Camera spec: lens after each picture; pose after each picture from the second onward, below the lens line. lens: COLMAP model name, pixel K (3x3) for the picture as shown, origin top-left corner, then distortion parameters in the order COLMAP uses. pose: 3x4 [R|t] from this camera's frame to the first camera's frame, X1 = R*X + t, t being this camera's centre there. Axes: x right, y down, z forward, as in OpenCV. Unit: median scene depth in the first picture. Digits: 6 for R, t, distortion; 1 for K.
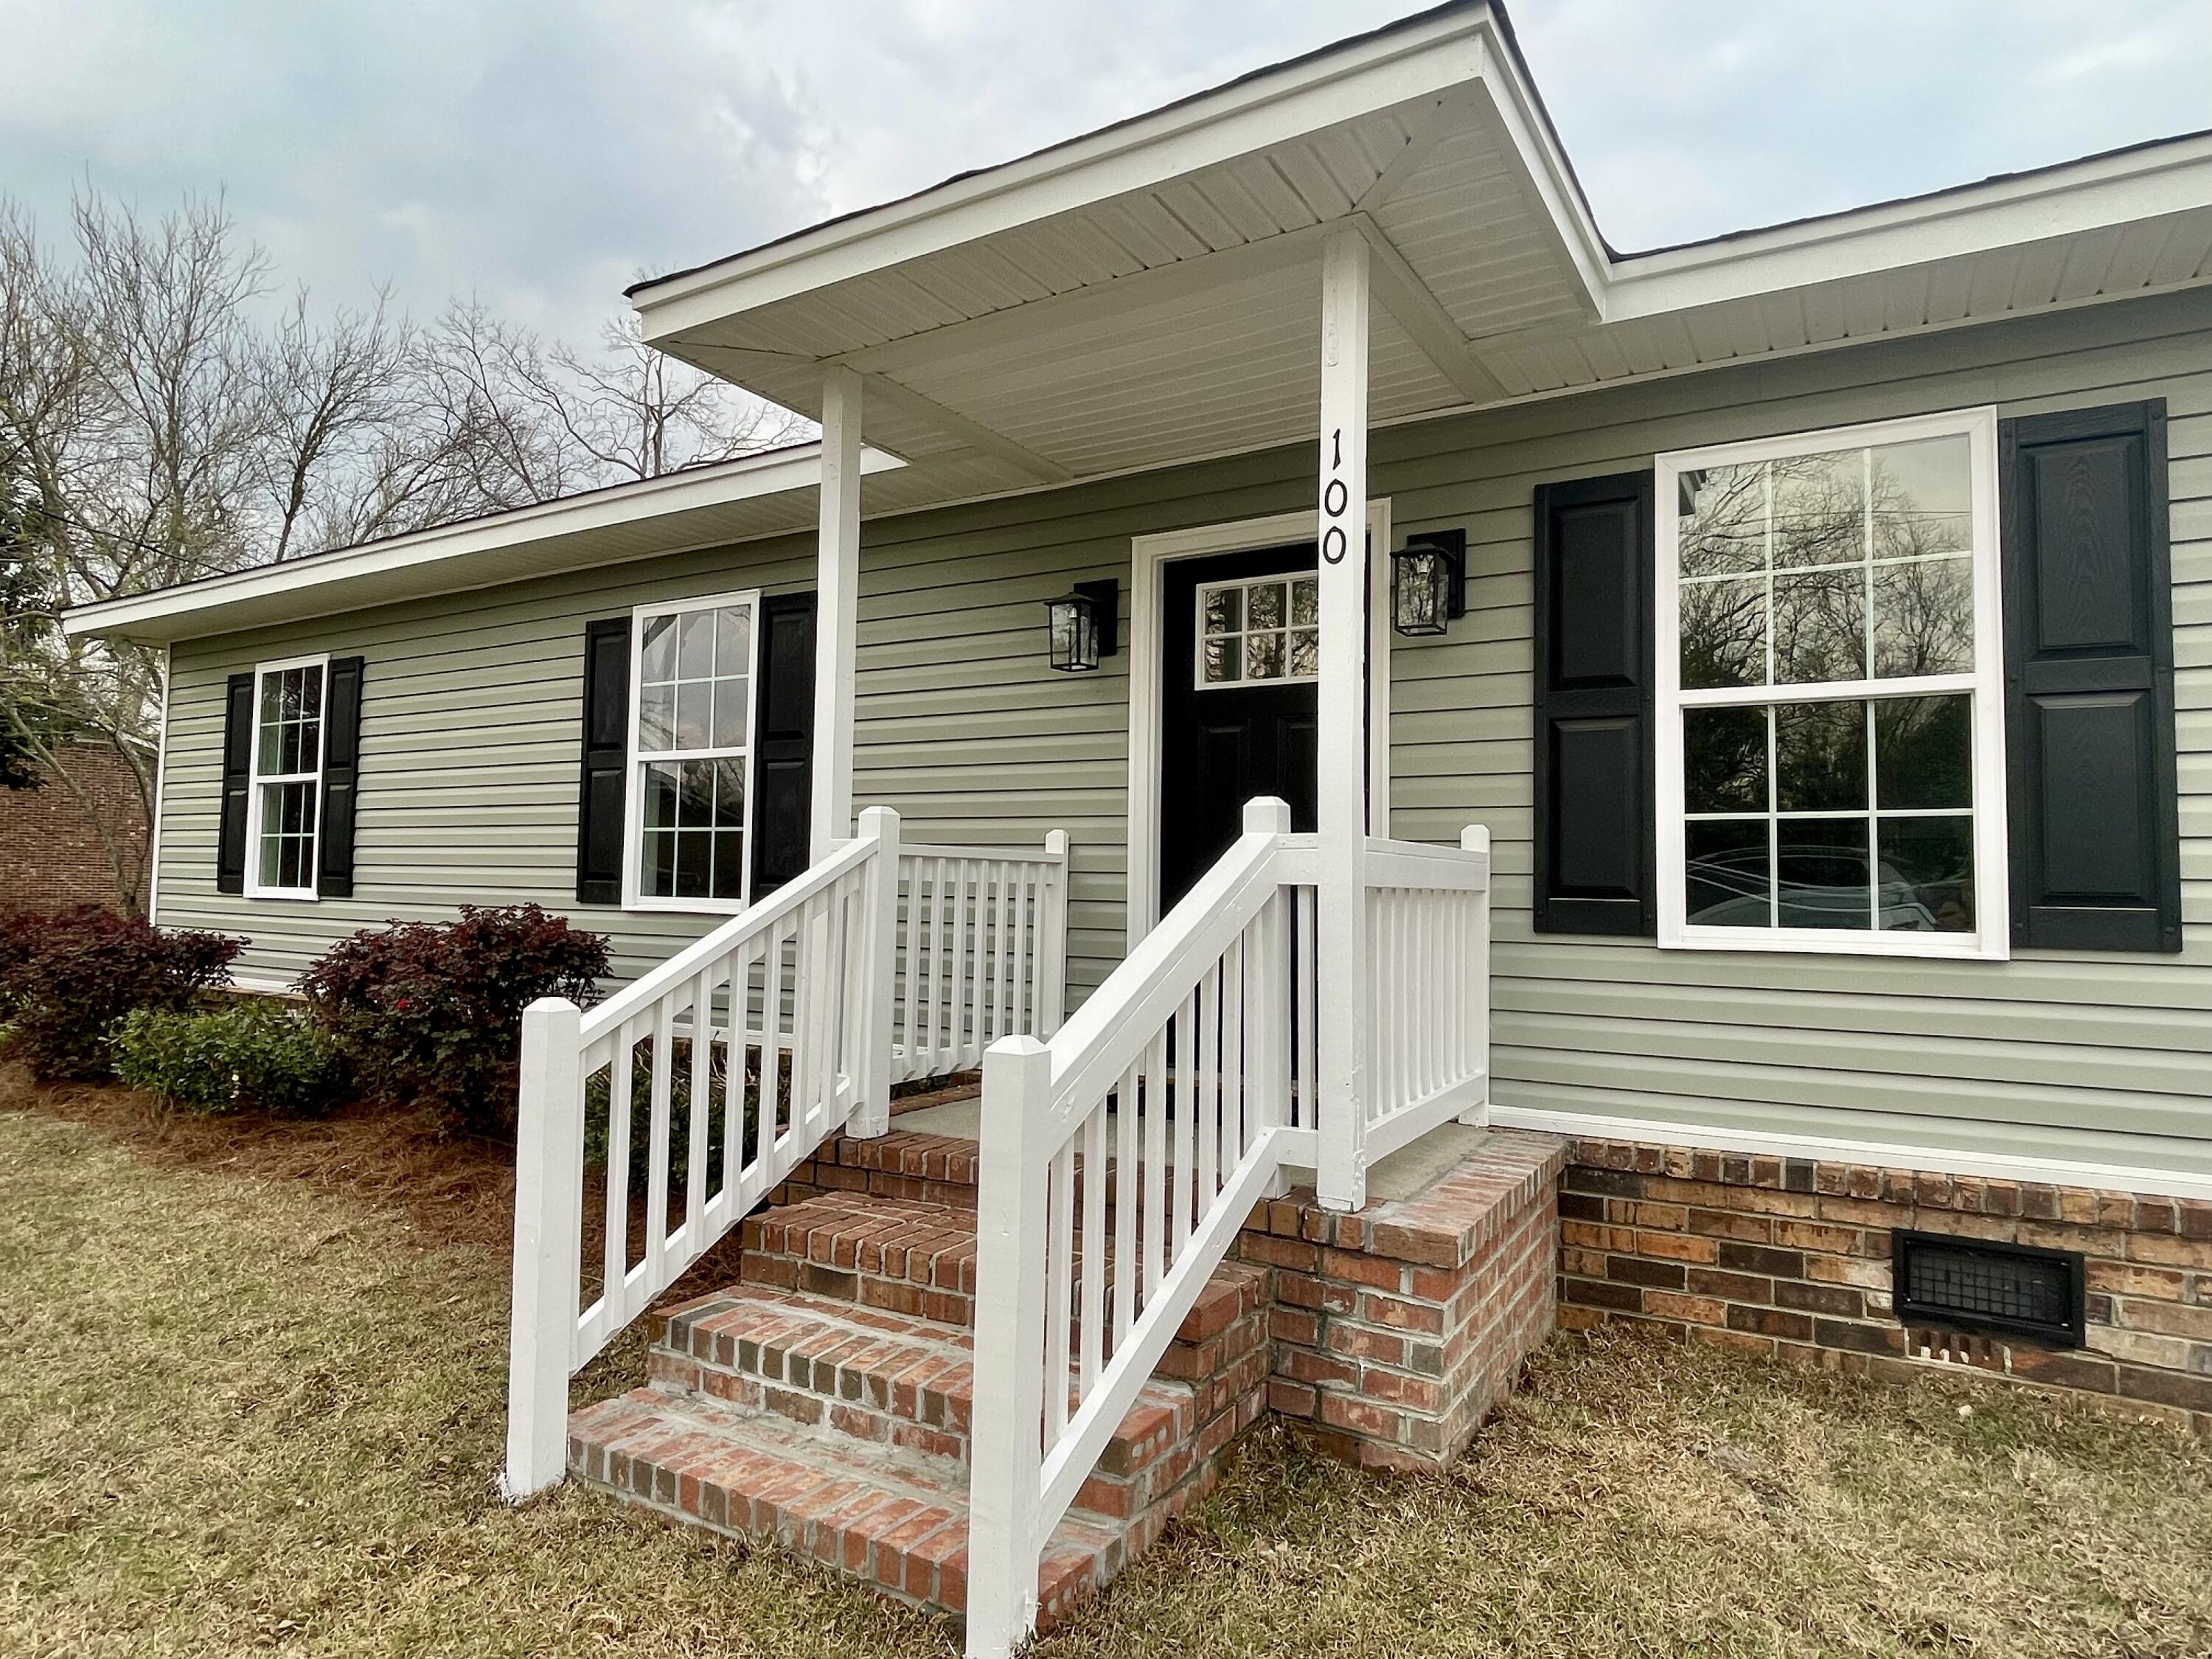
lens RADIAL K [[1276.6, 0, 1106.0], [0, 1276.6, 829.5], [0, 0, 1]] dist [-0.008978, -0.000337]
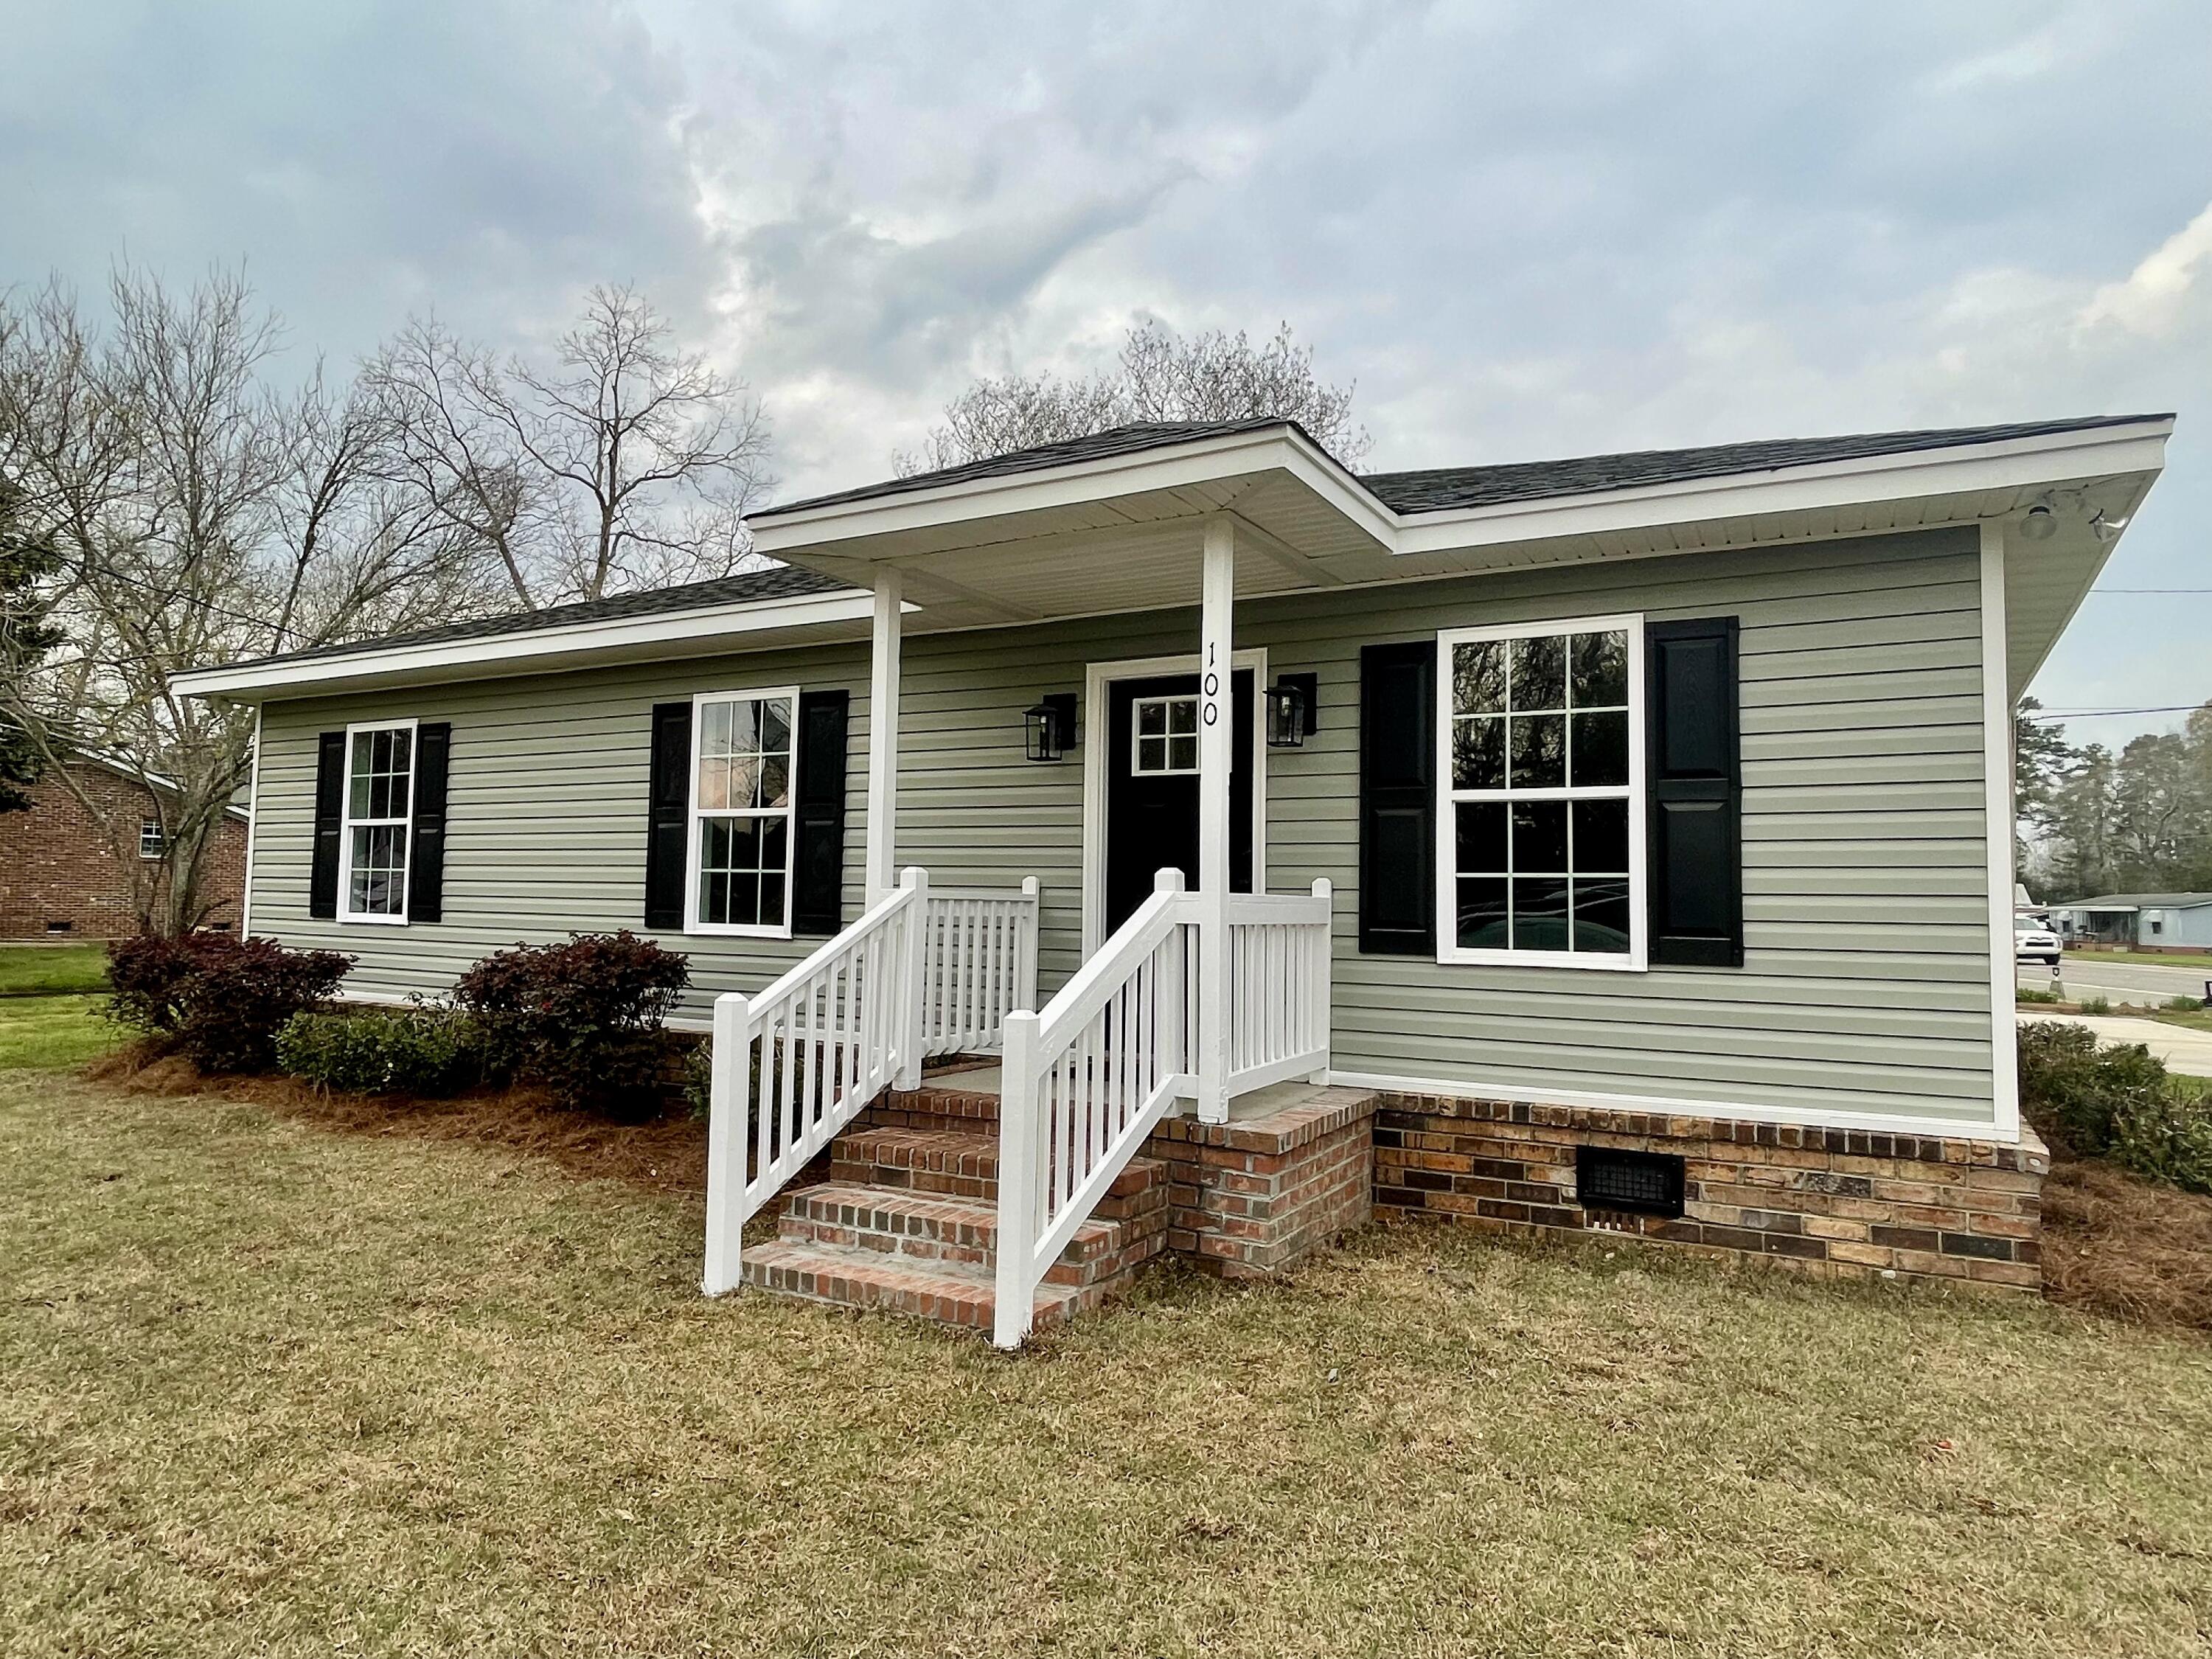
lens RADIAL K [[1340.7, 0, 1087.3], [0, 1340.7, 824.7], [0, 0, 1]] dist [-0.002244, 0.000343]
pose [[0.999813, 0.001874, 0.019239, -0.007516], [-0.001645, 0.999928, -0.011896, -0.051008], [-0.019260, 0.011862, 0.999744, -0.573490]]
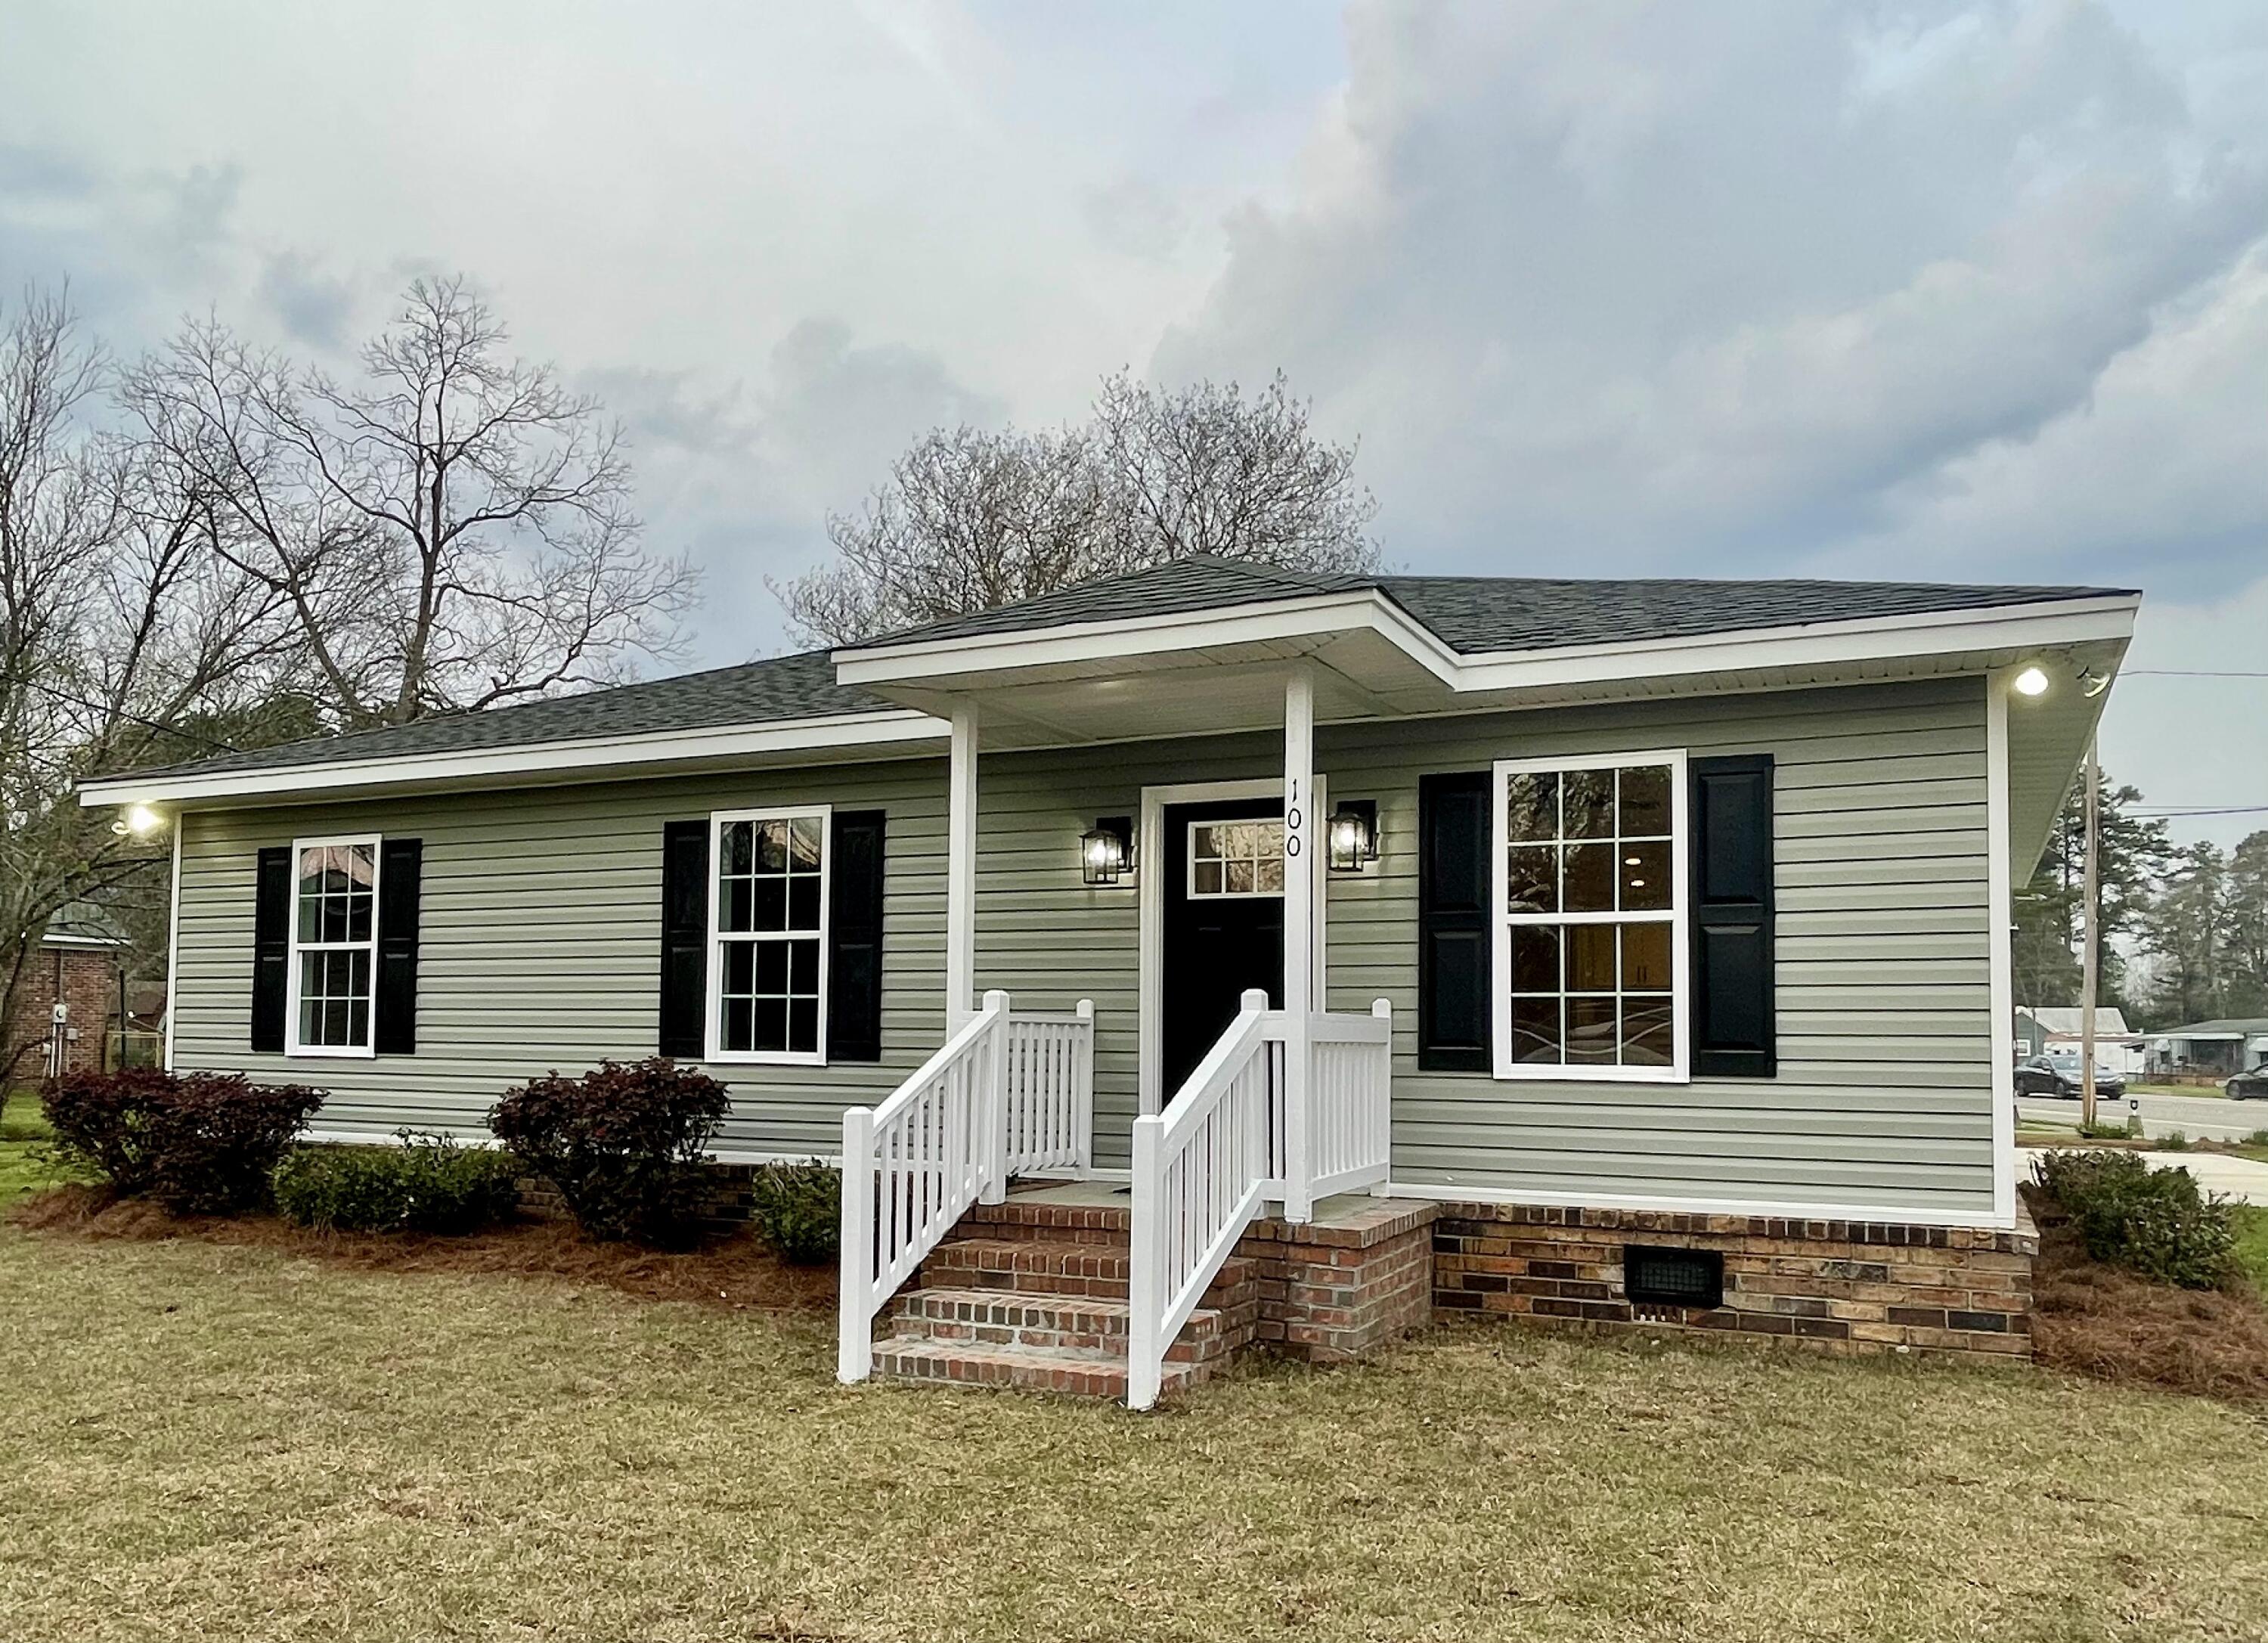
lens RADIAL K [[1672.4, 0, 1086.5], [0, 1672.4, 973.7], [0, 0, 1]] dist [0.010884, -0.005789]
pose [[0.997245, -0.003363, 0.074096, -0.224958], [0.002838, 0.999970, 0.007194, -0.053897], [-0.074118, -0.006964, 0.997225, -1.040940]]
